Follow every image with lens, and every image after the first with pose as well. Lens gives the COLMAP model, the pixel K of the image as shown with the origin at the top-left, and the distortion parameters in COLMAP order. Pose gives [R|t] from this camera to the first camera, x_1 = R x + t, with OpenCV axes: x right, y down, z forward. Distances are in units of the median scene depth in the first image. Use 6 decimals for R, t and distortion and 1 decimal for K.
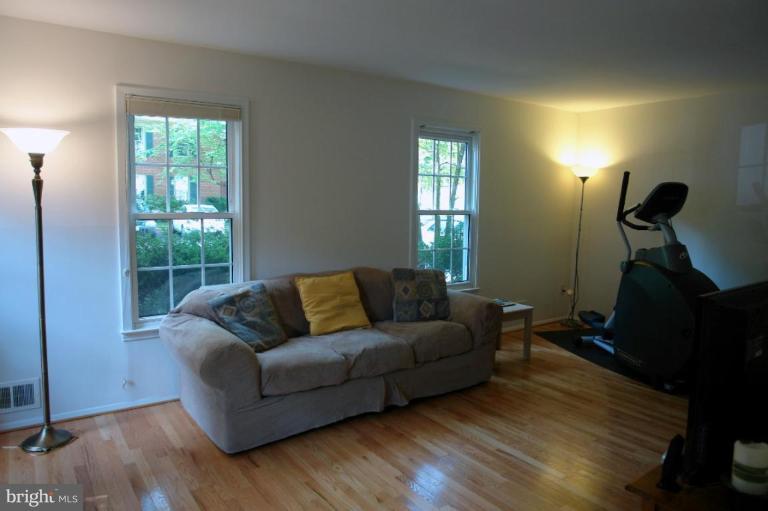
lens RADIAL K [[542.8, 0, 387.1], [0, 542.8, 256.4], [0, 0, 1]] dist [-0.046061, 0.001426]
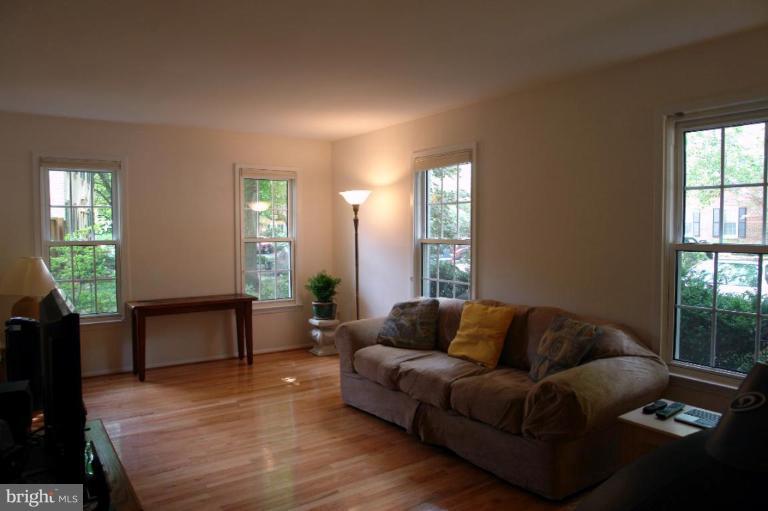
lens RADIAL K [[542.8, 0, 387.4], [0, 542.8, 253.9], [0, 0, 1]] dist [-0.046061, 0.001426]
pose [[-0.015094, 0.038095, -0.999160, 1.042561], [-0.098878, 0.994319, 0.039404, -0.092478], [0.994985, 0.099389, -0.011242, 0.977351]]
